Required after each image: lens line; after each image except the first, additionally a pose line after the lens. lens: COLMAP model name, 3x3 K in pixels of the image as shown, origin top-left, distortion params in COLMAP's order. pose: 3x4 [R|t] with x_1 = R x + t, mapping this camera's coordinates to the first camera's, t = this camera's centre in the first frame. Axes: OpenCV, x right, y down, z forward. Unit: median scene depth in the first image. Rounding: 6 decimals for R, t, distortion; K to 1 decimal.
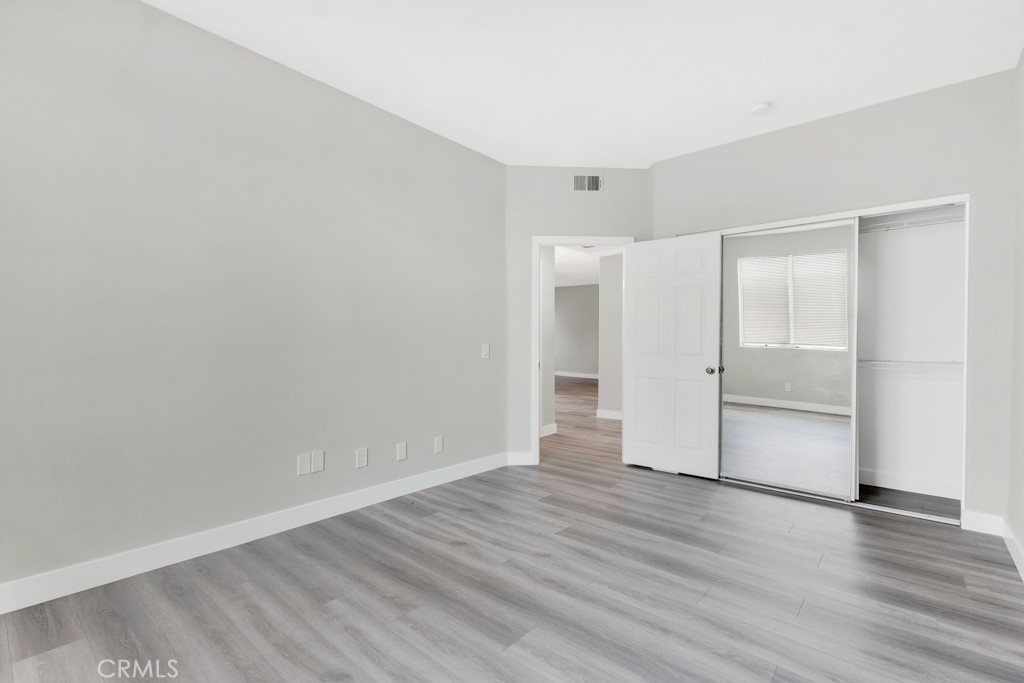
lens RADIAL K [[467.2, 0, 512.0], [0, 467.2, 339.0], [0, 0, 1]] dist [0.001962, -0.000633]
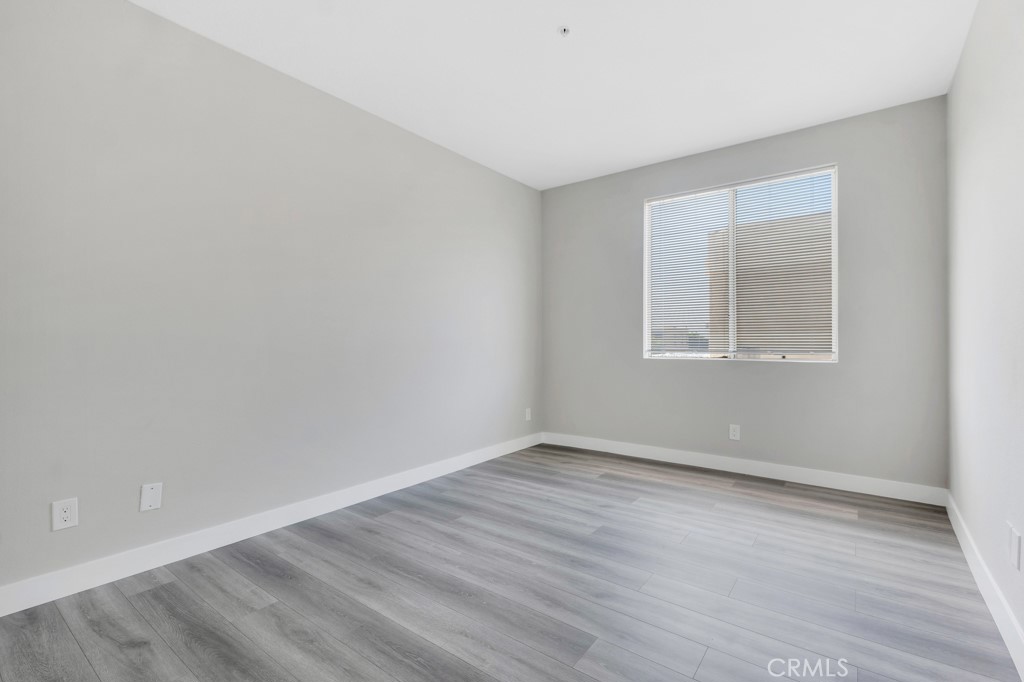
lens RADIAL K [[467.2, 0, 513.2], [0, 467.2, 341.6], [0, 0, 1]] dist [0.001962, -0.000633]
pose [[-0.998492, -0.004838, -0.054686, 0.321185], [-0.005074, 0.999978, 0.004169, 0.016203], [0.054664, 0.004440, -0.998495, 2.132787]]
